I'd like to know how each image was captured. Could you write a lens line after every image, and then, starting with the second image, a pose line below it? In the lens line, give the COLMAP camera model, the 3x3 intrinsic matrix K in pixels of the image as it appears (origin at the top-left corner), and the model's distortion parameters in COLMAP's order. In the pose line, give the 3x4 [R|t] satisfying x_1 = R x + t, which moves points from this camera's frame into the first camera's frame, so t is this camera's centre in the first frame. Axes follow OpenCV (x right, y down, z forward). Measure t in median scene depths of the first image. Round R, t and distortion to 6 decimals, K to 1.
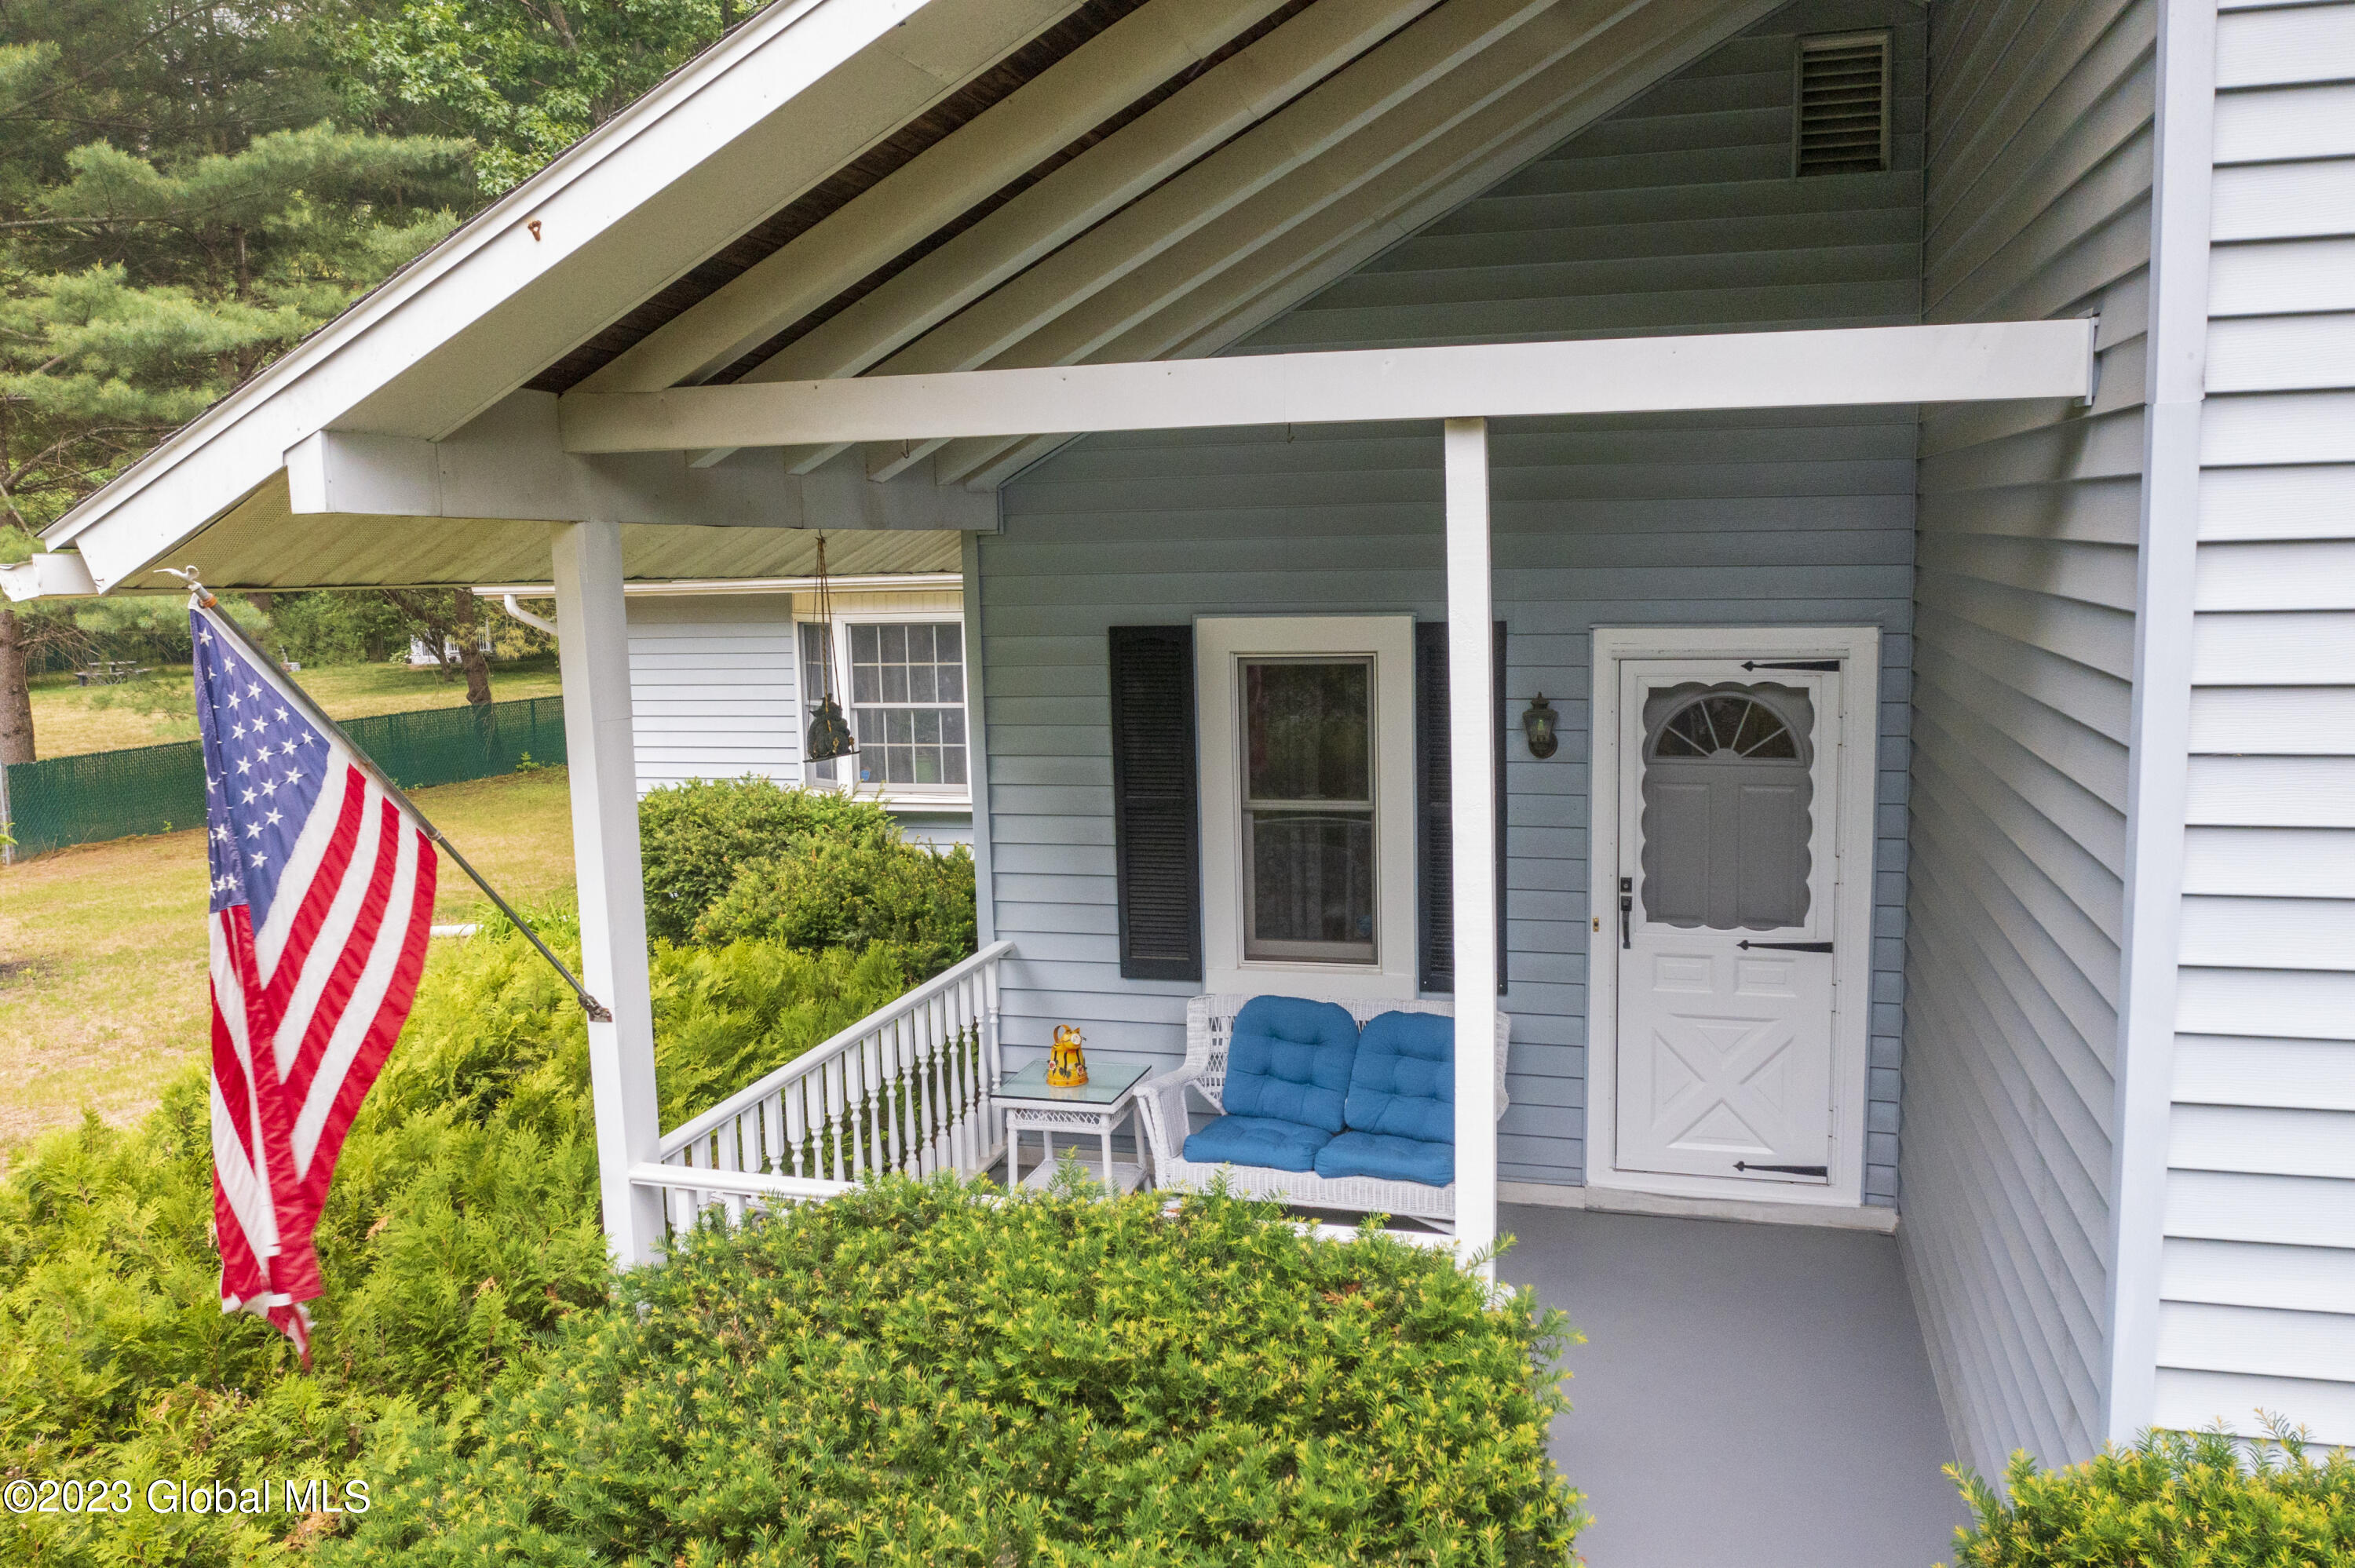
lens RADIAL K [[1873.5, 0, 1170.8], [0, 1873.5, 784.0], [0, 0, 1]] dist [-0.022150, 0.009197]
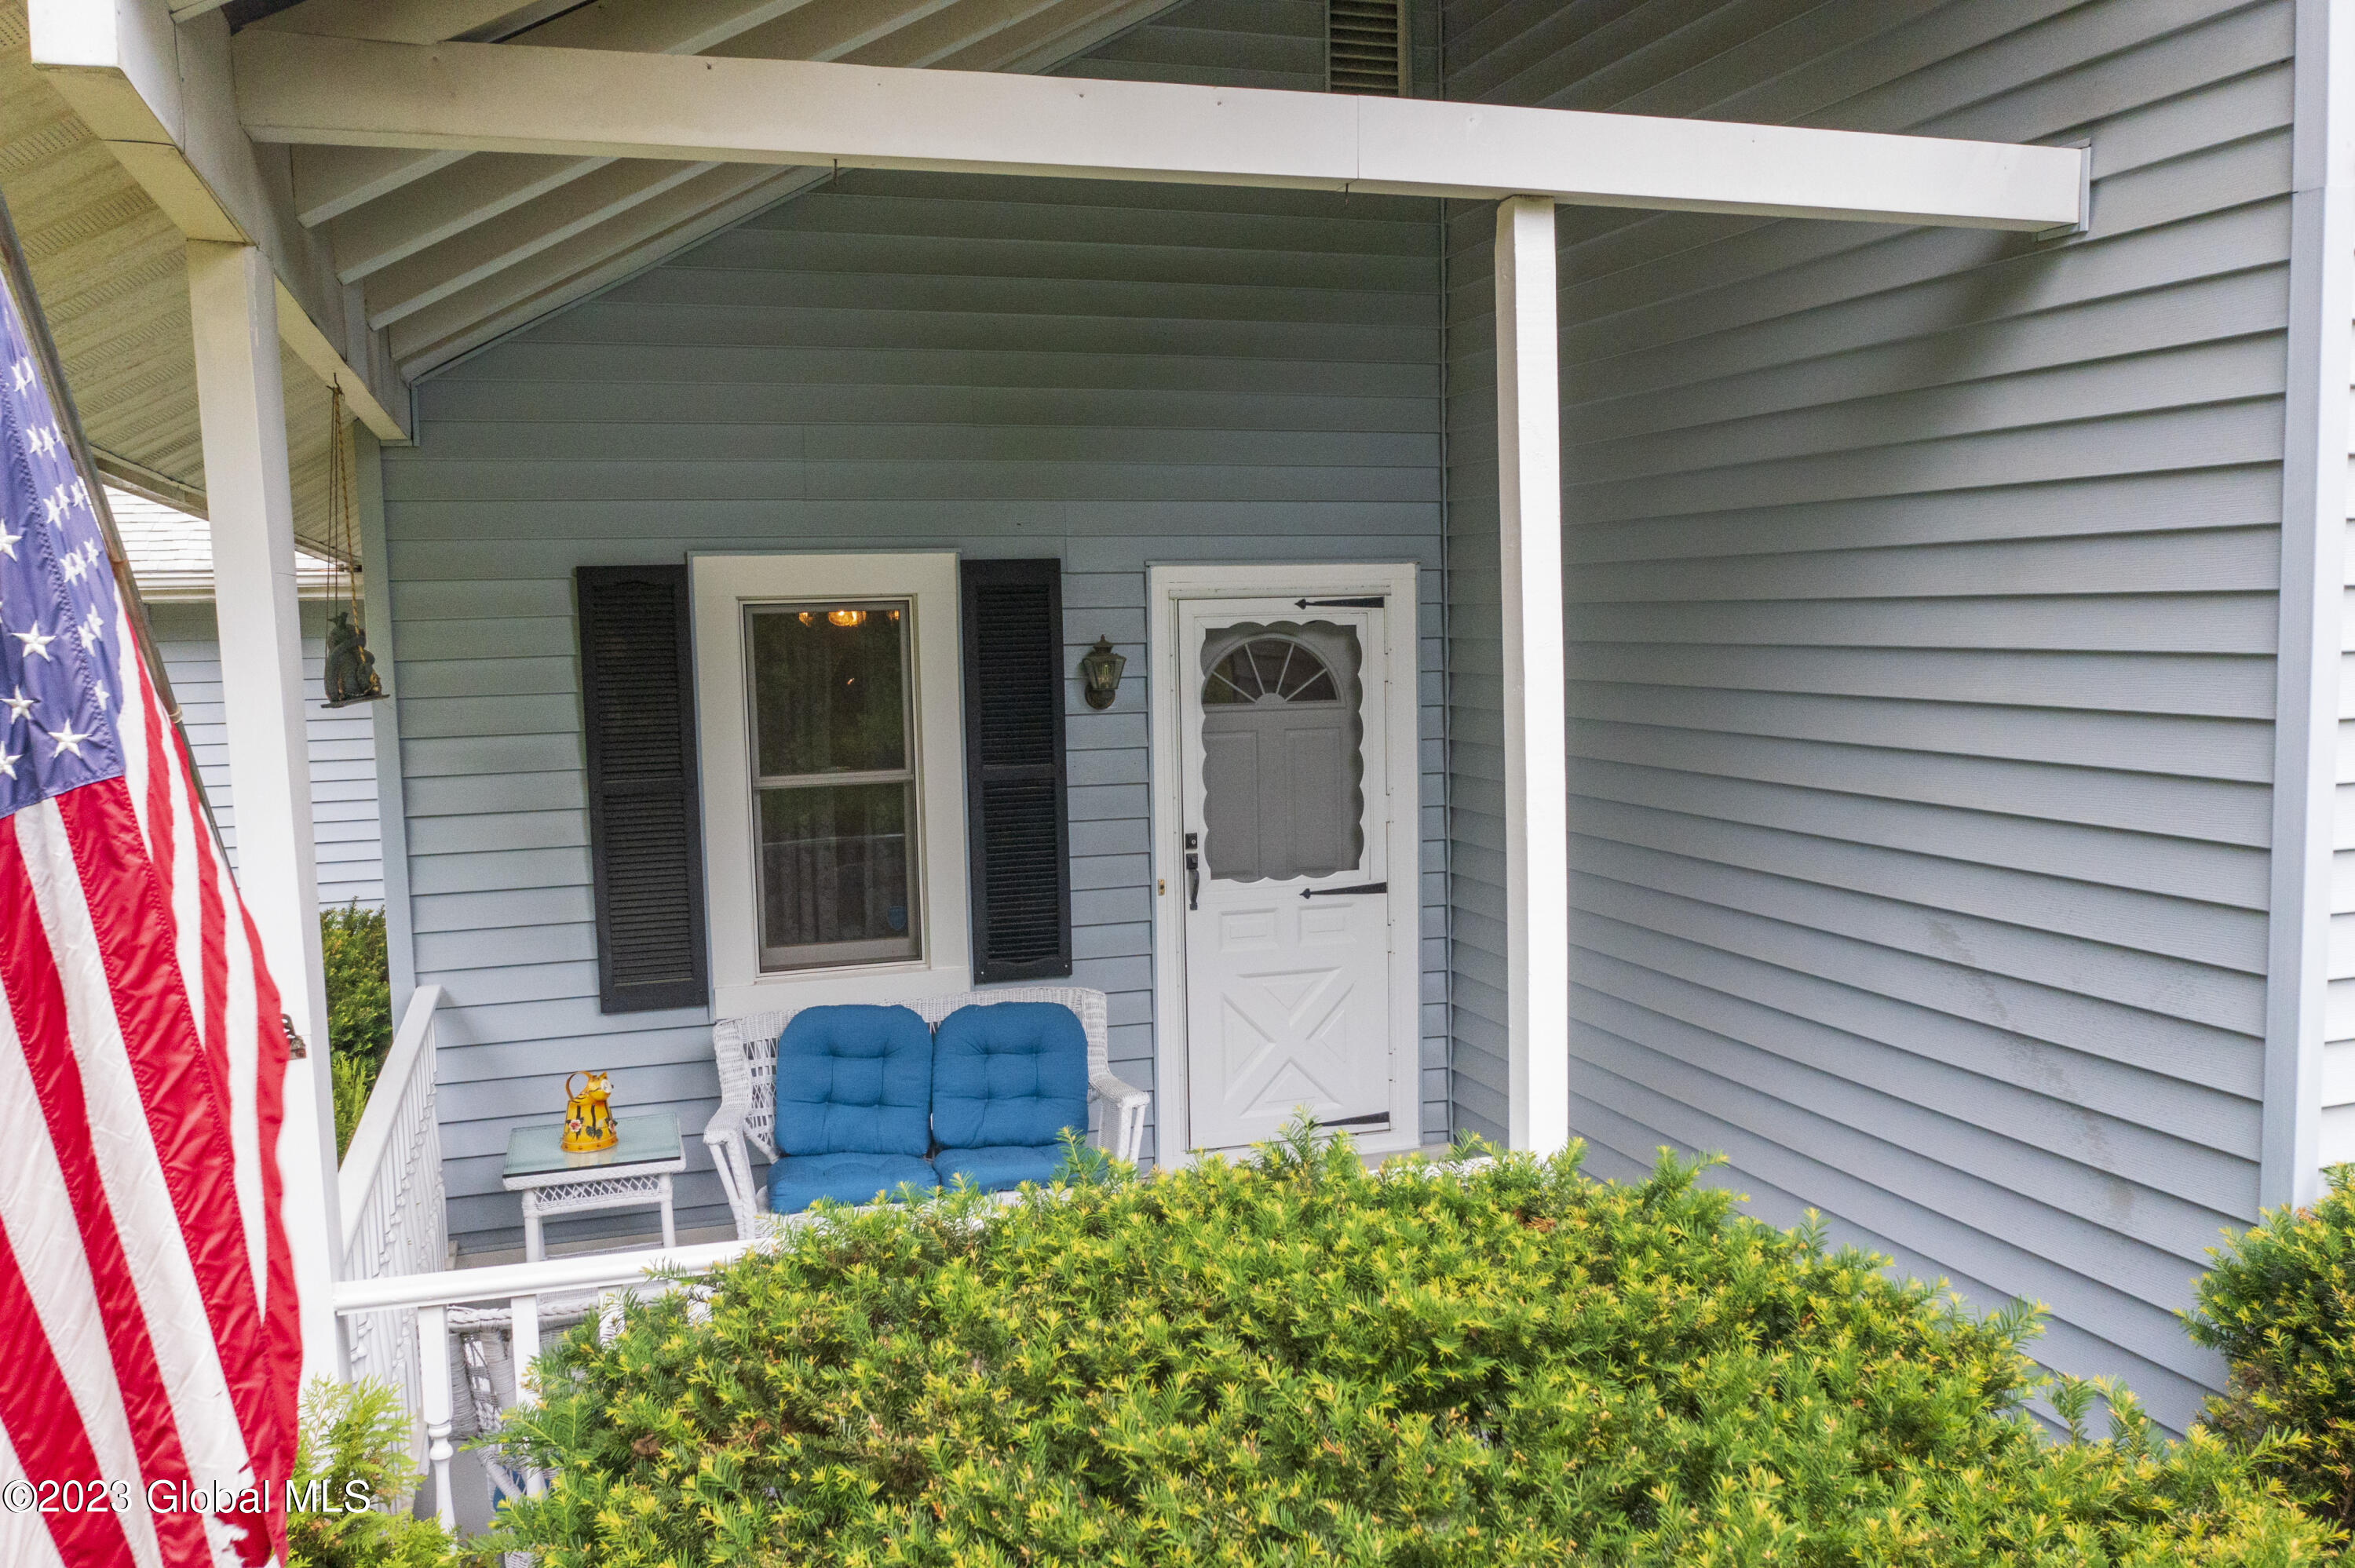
lens RADIAL K [[1873.5, 0, 1173.2], [0, 1873.5, 784.5], [0, 0, 1]] dist [-0.022150, 0.009197]
pose [[0.832299, -0.044470, 0.552540, -0.278725], [0.074571, 0.996699, -0.032109, 0.054731], [-0.549288, 0.067928, 0.832868, 0.223178]]
